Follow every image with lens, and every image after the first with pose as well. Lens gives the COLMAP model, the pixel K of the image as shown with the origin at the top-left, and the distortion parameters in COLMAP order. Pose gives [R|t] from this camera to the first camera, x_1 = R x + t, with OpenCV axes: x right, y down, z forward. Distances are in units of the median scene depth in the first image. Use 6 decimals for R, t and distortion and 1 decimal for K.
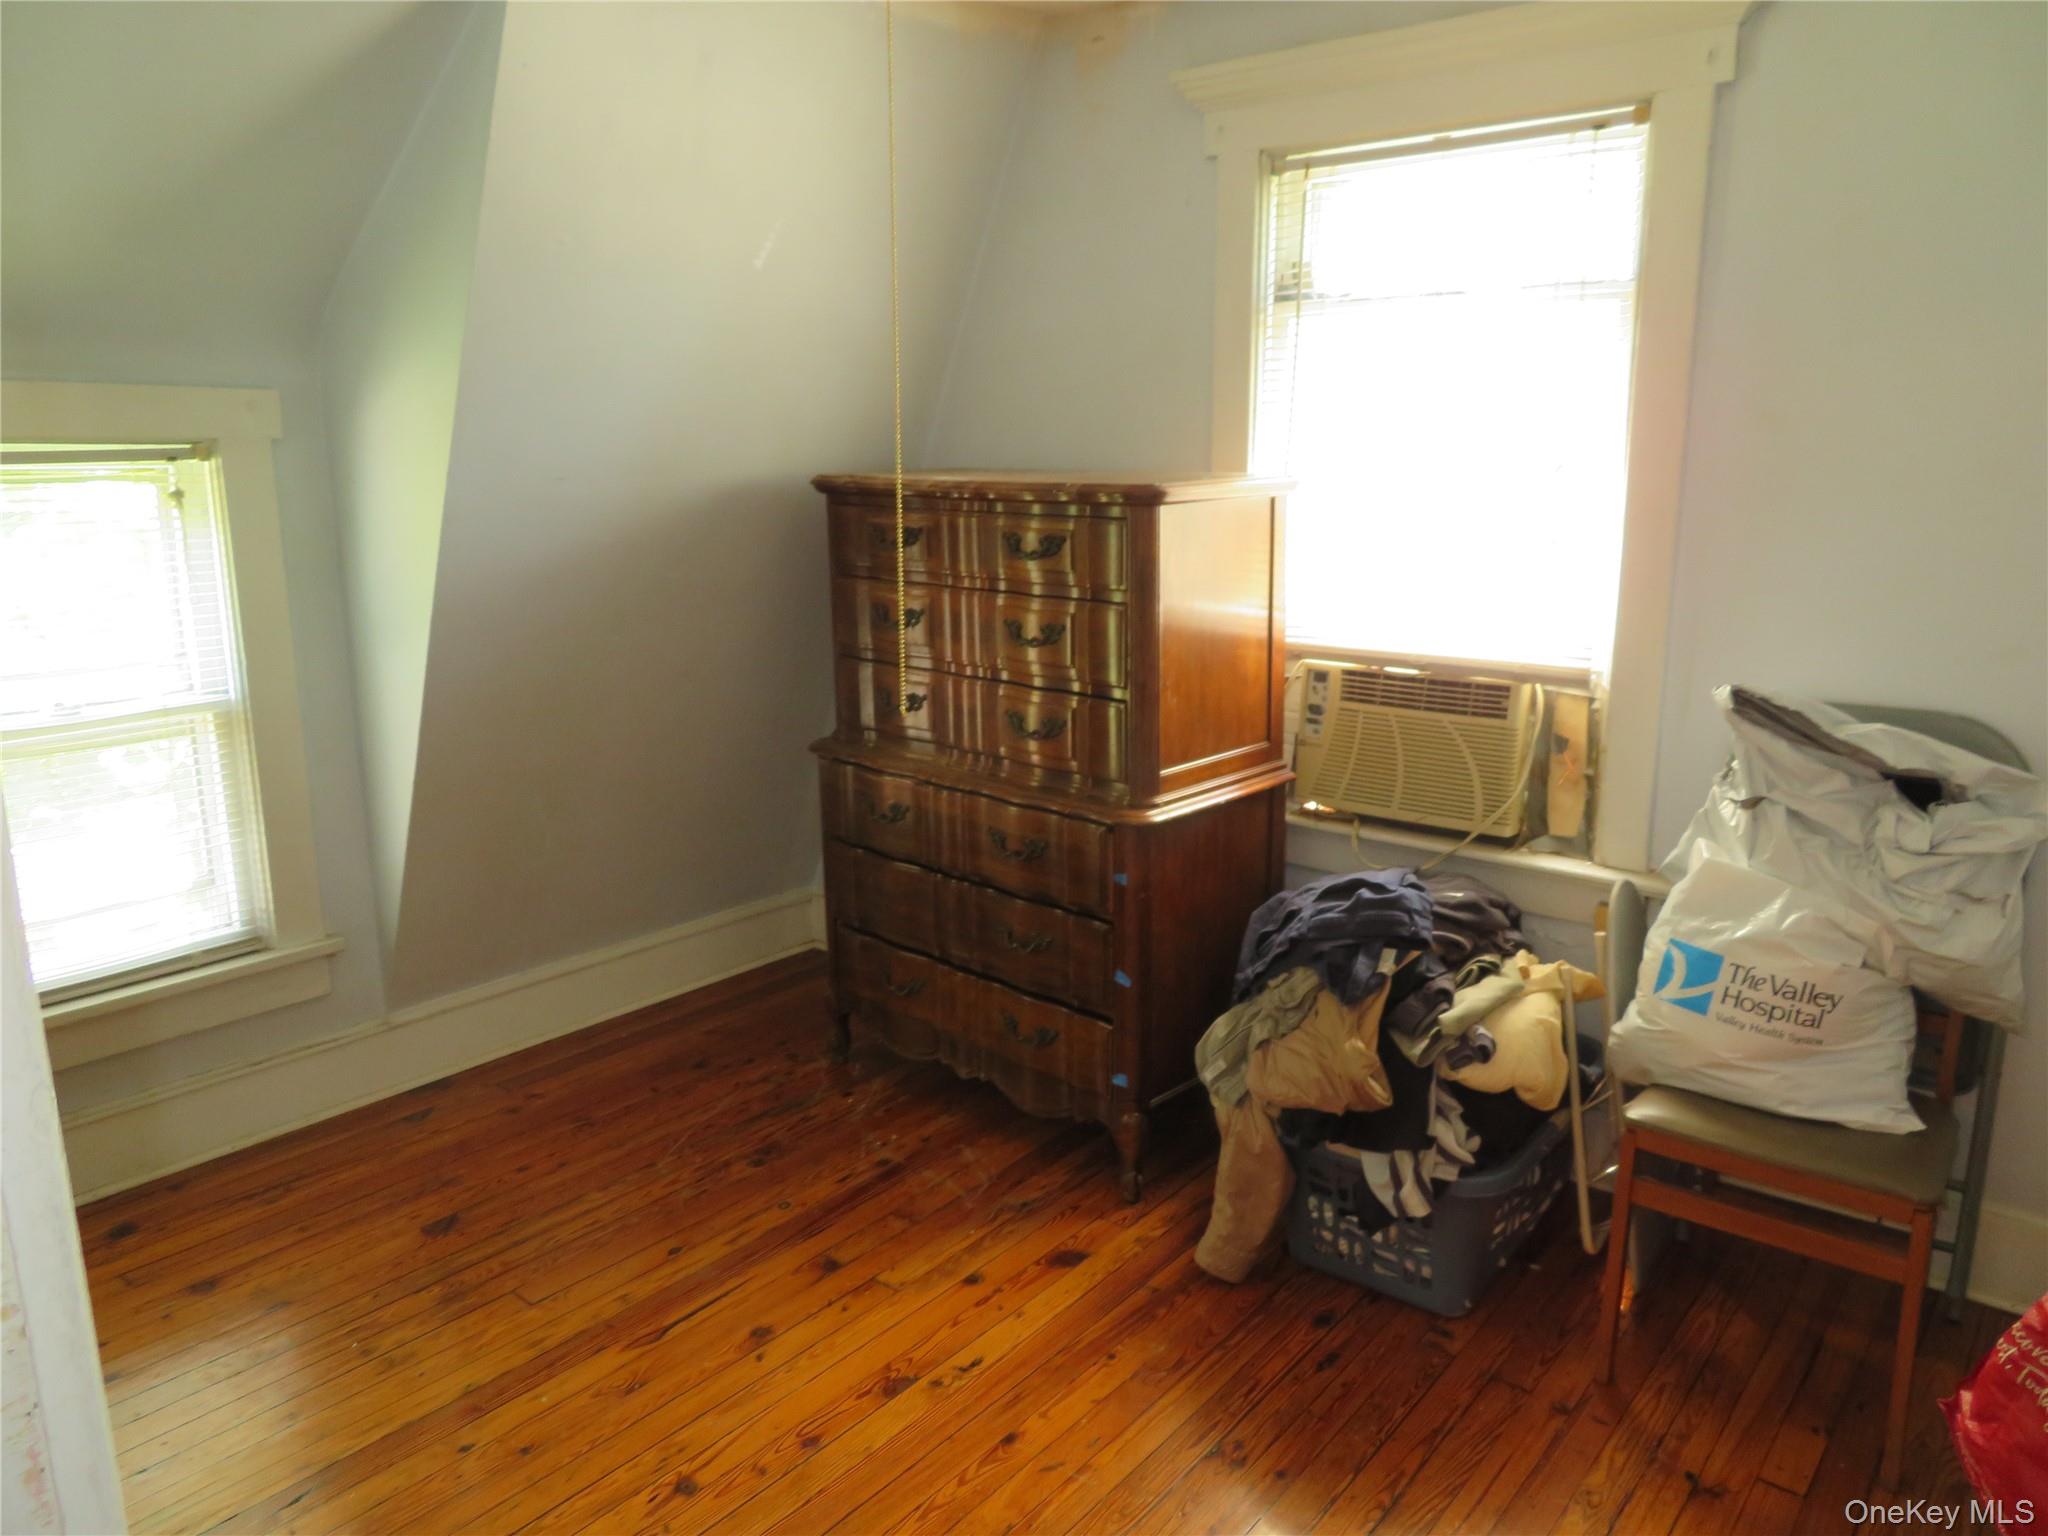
lens RADIAL K [[1469.7, 0, 1022.0], [0, 1469.7, 767.7], [0, 0, 1]] dist [-0.011508, 0.004503]
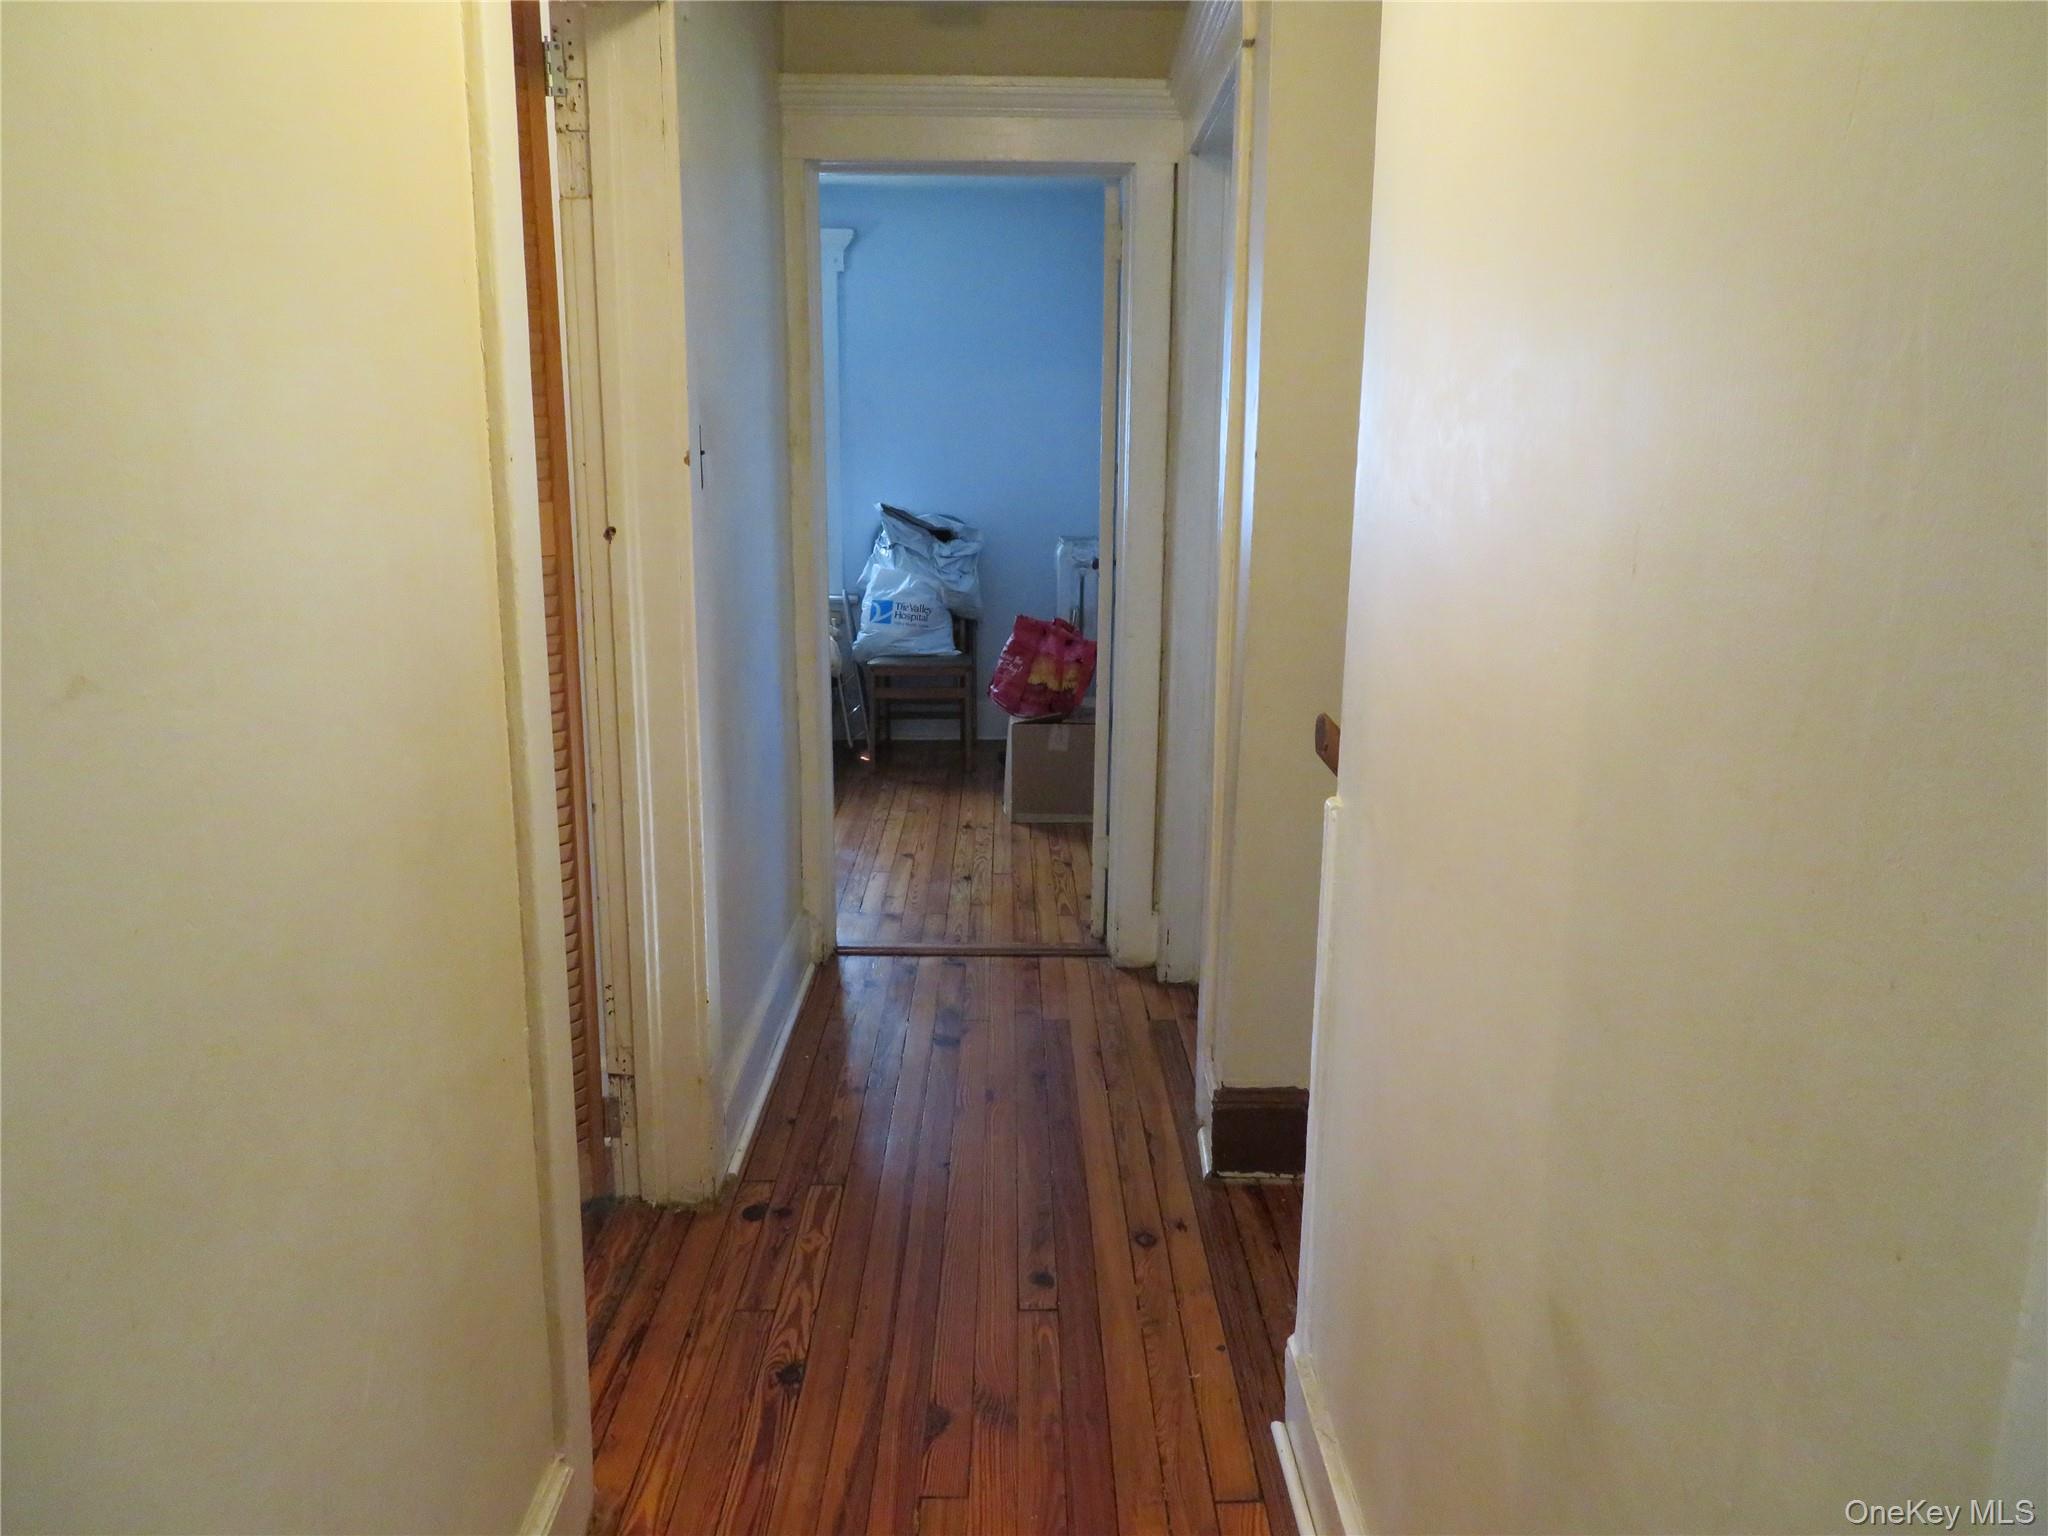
lens RADIAL K [[1469.7, 0, 1025.3], [0, 1469.7, 769.0], [0, 0, 1]] dist [-0.011508, 0.004503]
pose [[0.763546, -0.133372, 0.631830, -1.094782], [0.127418, 0.990319, 0.055064, 0.316198], [-0.633058, 0.038462, 0.773149, -1.248707]]
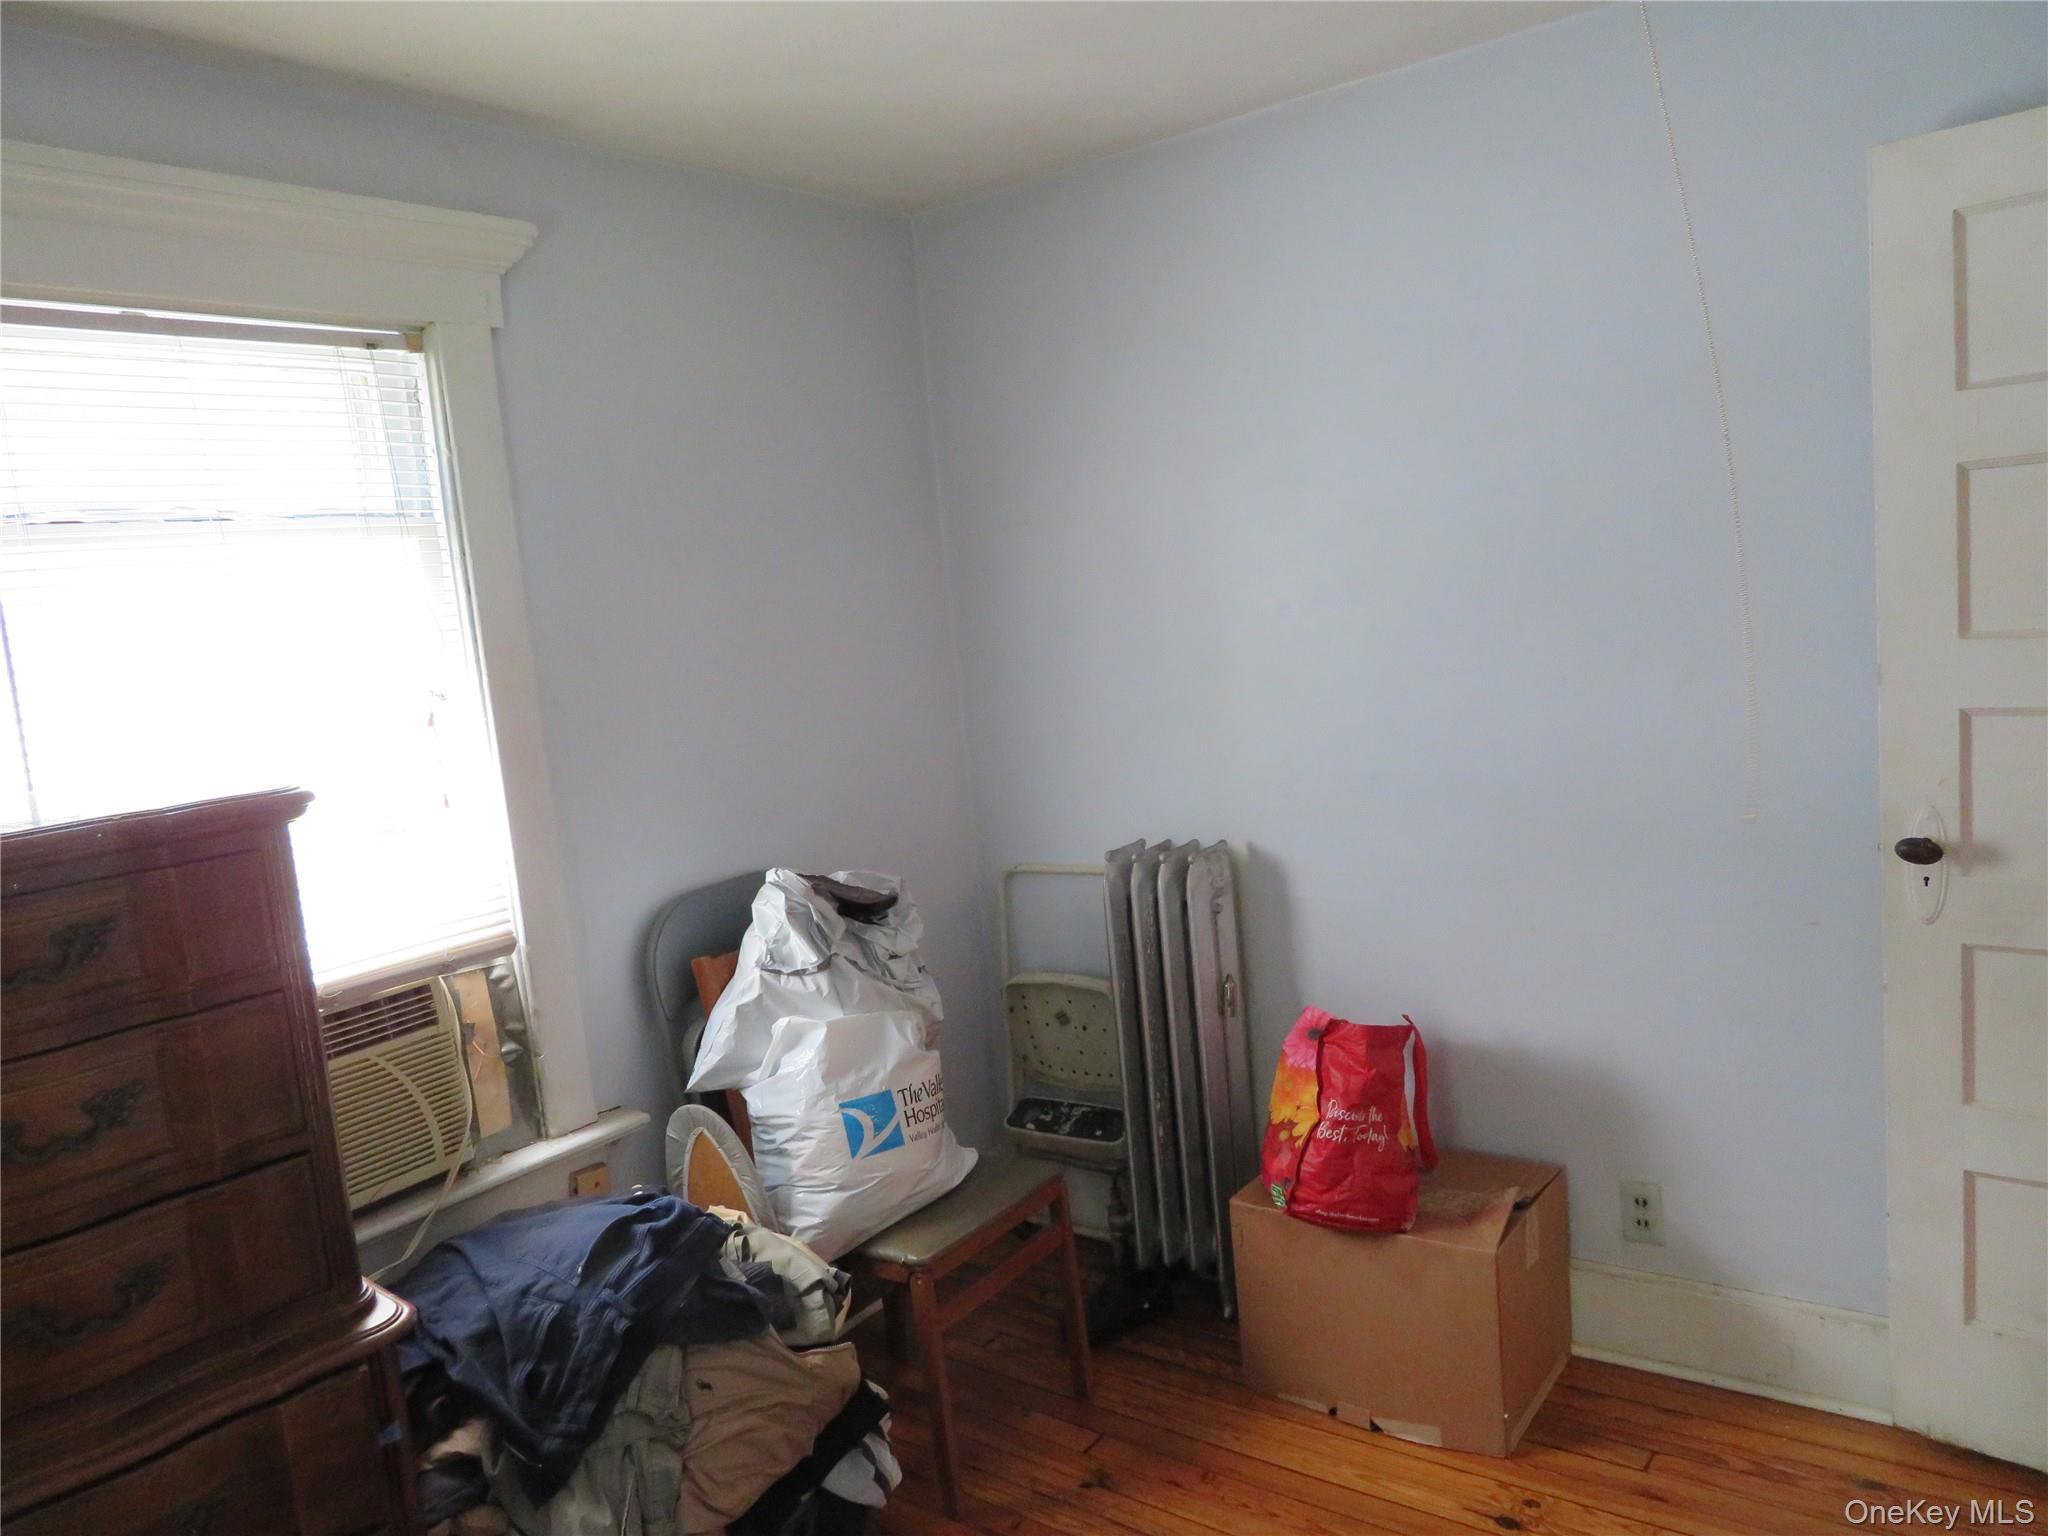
lens RADIAL K [[1469.7, 0, 1026.3], [0, 1469.7, 774.3], [0, 0, 1]] dist [-0.011508, 0.004503]
pose [[-0.057659, -0.105731, 0.992722, -0.621683], [0.315464, 0.941497, 0.118598, -0.200246], [-0.947184, 0.320006, -0.020932, 0.839818]]
